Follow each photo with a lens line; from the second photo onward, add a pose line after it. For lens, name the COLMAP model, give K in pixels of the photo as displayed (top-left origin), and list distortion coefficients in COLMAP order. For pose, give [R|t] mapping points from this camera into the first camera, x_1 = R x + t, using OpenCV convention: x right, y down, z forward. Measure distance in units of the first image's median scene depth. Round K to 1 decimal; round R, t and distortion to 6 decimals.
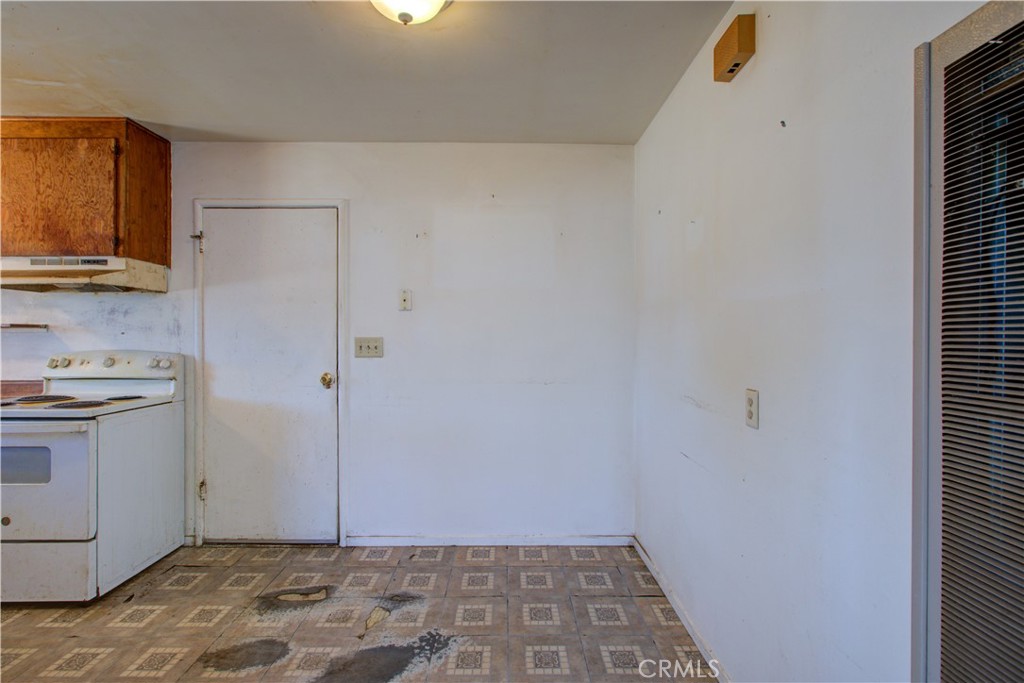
lens RADIAL K [[470.1, 0, 508.4], [0, 470.1, 335.7], [0, 0, 1]] dist [-0.014212, 0.007469]
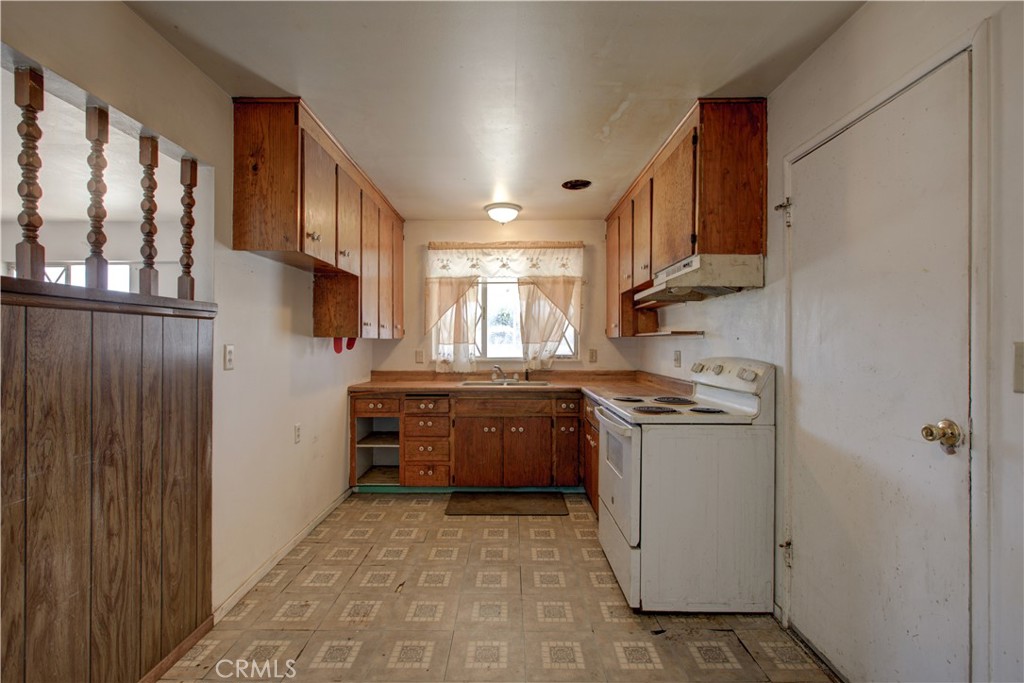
lens RADIAL K [[470.1, 0, 512.9], [0, 470.1, 341.9], [0, 0, 1]] dist [-0.014212, 0.007469]
pose [[-0.014929, -0.003396, -0.999883, 0.084064], [0.003240, 0.999989, -0.003444, 0.003384], [0.999883, -0.003291, -0.014918, 0.618035]]
